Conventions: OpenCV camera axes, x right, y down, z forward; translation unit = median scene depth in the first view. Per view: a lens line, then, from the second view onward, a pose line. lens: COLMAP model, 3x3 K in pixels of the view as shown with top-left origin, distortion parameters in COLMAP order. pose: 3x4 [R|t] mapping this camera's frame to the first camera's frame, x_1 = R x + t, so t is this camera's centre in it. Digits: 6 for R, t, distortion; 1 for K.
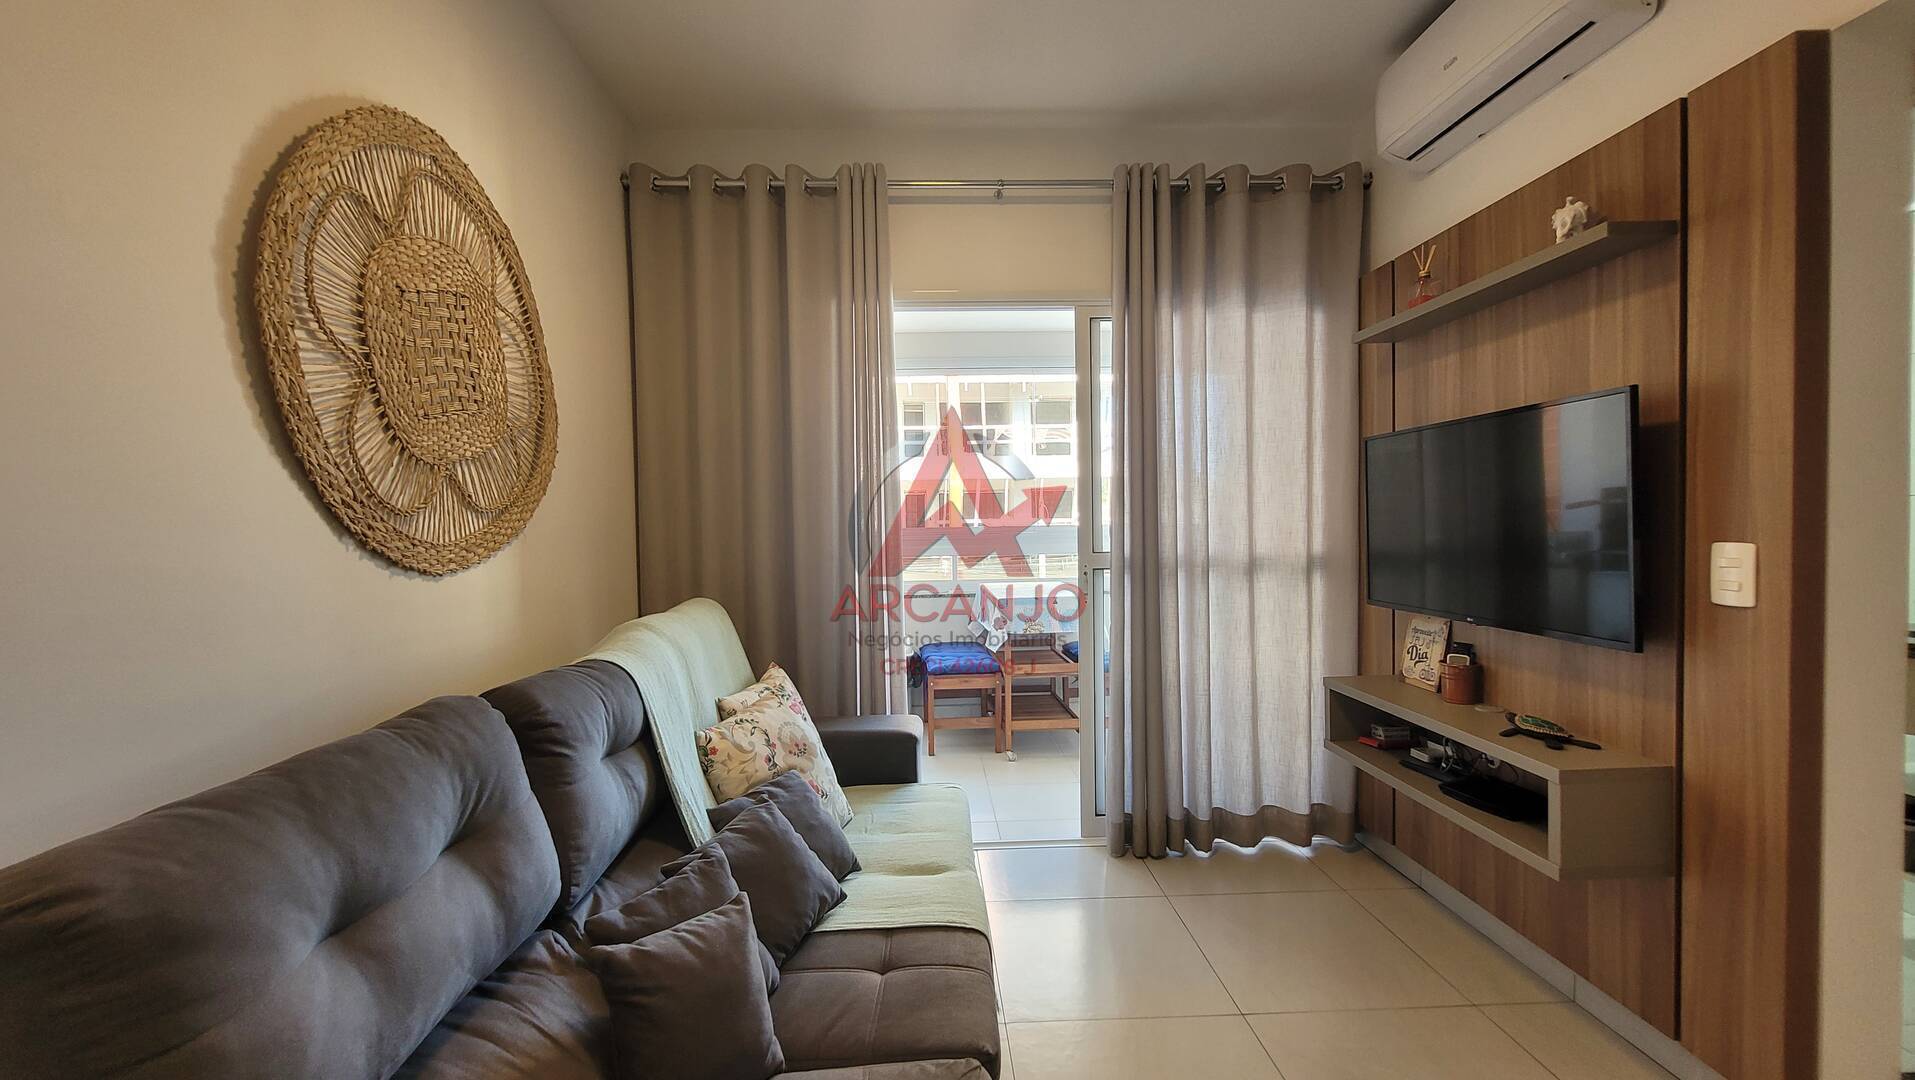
lens RADIAL K [[759.3, 0, 948.8], [0, 759.3, 548.1], [0, 0, 1]] dist [0.001071, -0.000187]
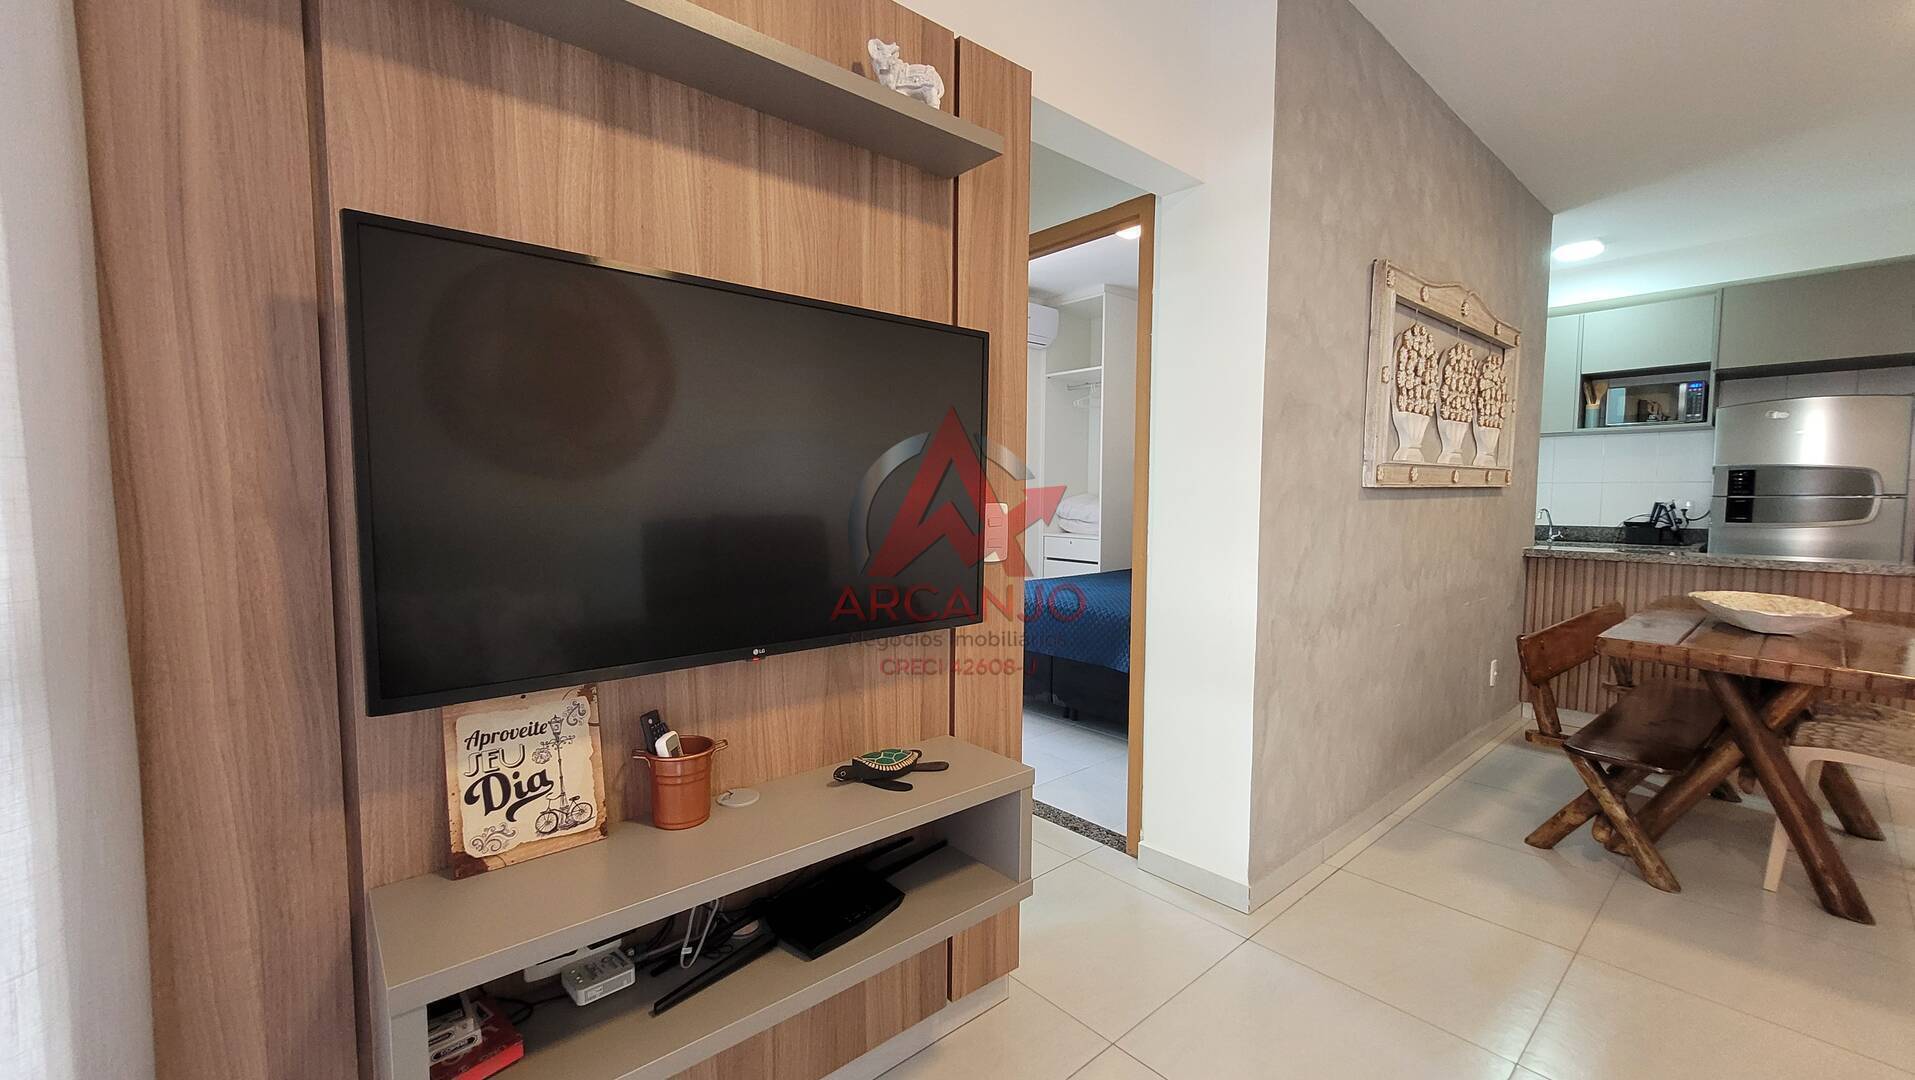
lens RADIAL K [[759.3, 0, 948.8], [0, 759.3, 548.1], [0, 0, 1]] dist [0.001071, -0.000187]
pose [[-0.629466, -0.039689, 0.776014, 0.136790], [0.036026, 0.996130, 0.080170, -0.020104], [-0.776193, 0.078421, -0.625600, 1.064087]]
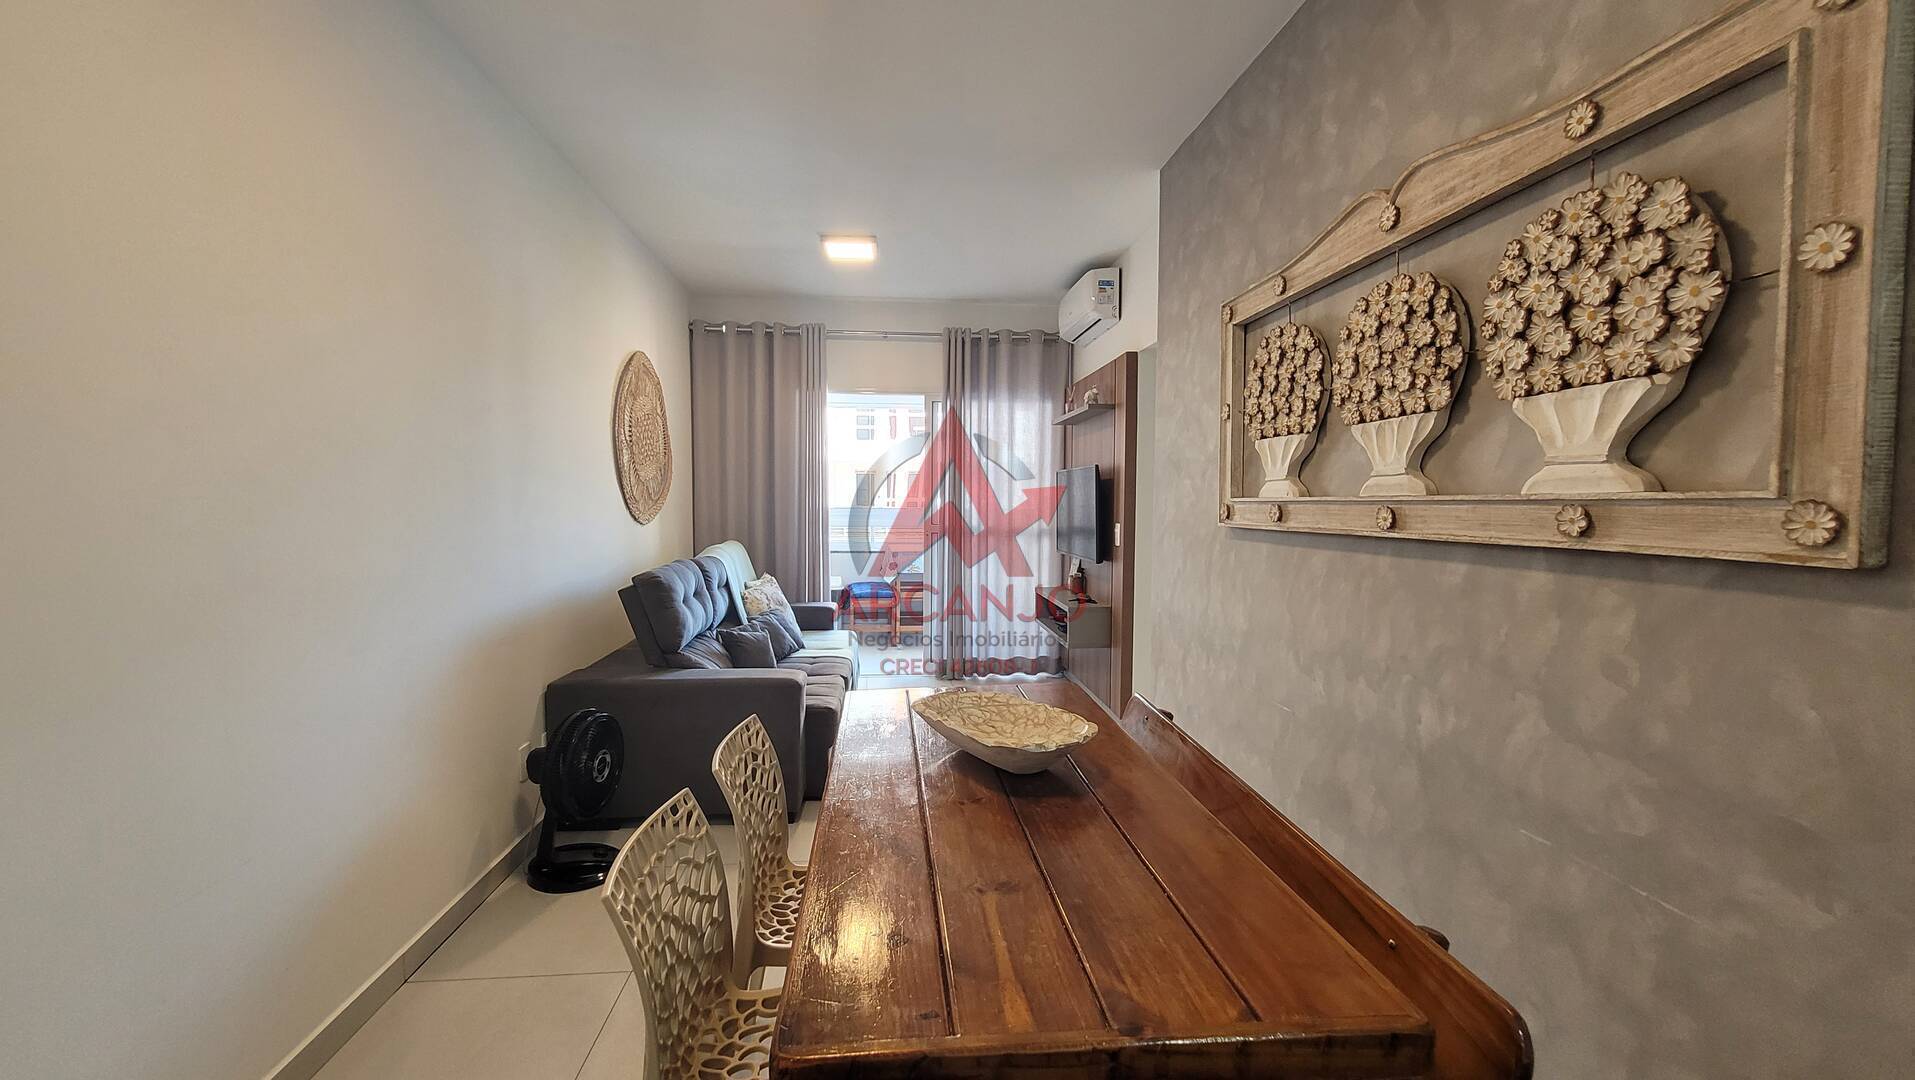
lens RADIAL K [[754.7, 0, 938.5], [0, 754.7, 549.7], [0, 0, 1]] dist [-0.008291, -0.000126]
pose [[0.998712, 0.022216, 0.045606, 0.152066], [-0.023698, 0.999200, 0.032216, 0.010496], [-0.044854, -0.033255, 0.998440, -1.117951]]
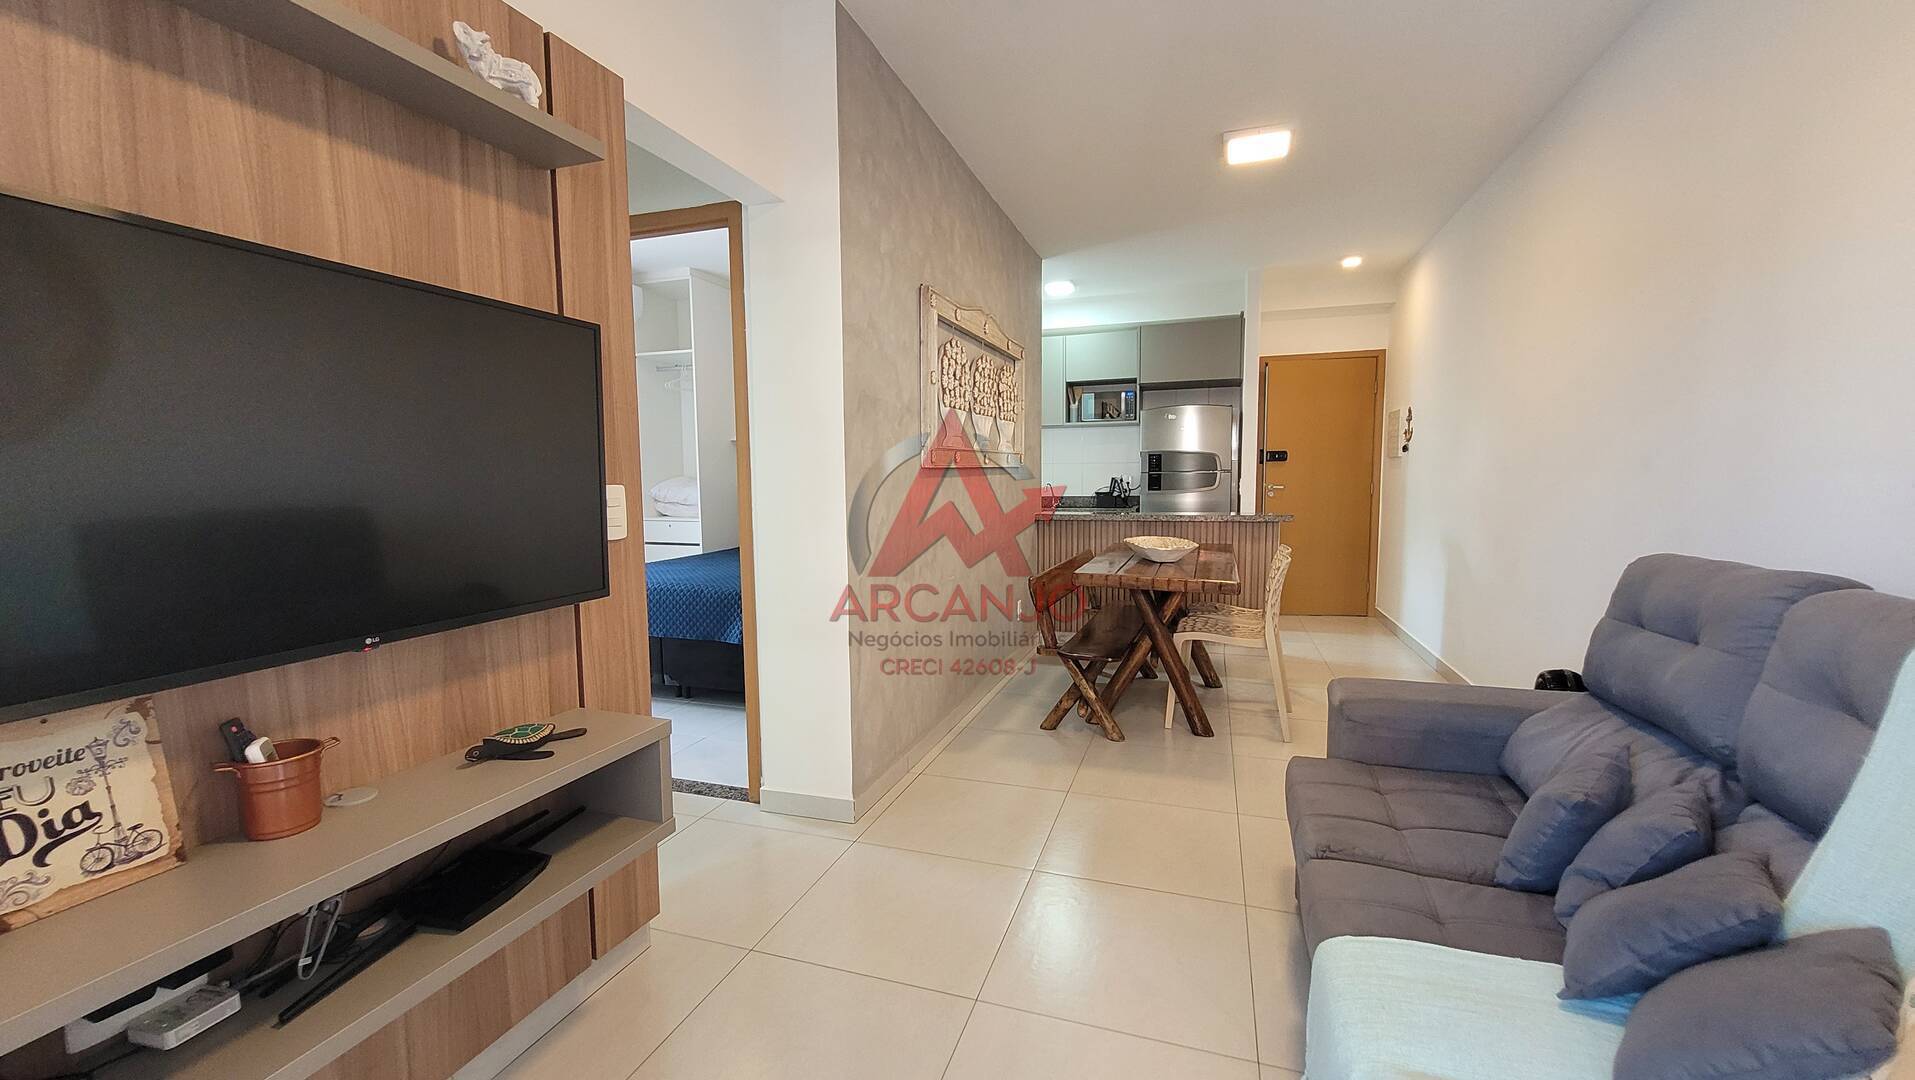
lens RADIAL K [[759.3, 0, 948.8], [0, 759.3, 548.1], [0, 0, 1]] dist [0.001071, -0.000187]
pose [[-0.933007, -0.007519, 0.359780, 0.082676], [0.039405, 0.991635, 0.122909, -0.020631], [-0.357695, 0.128852, -0.924906, 1.161387]]
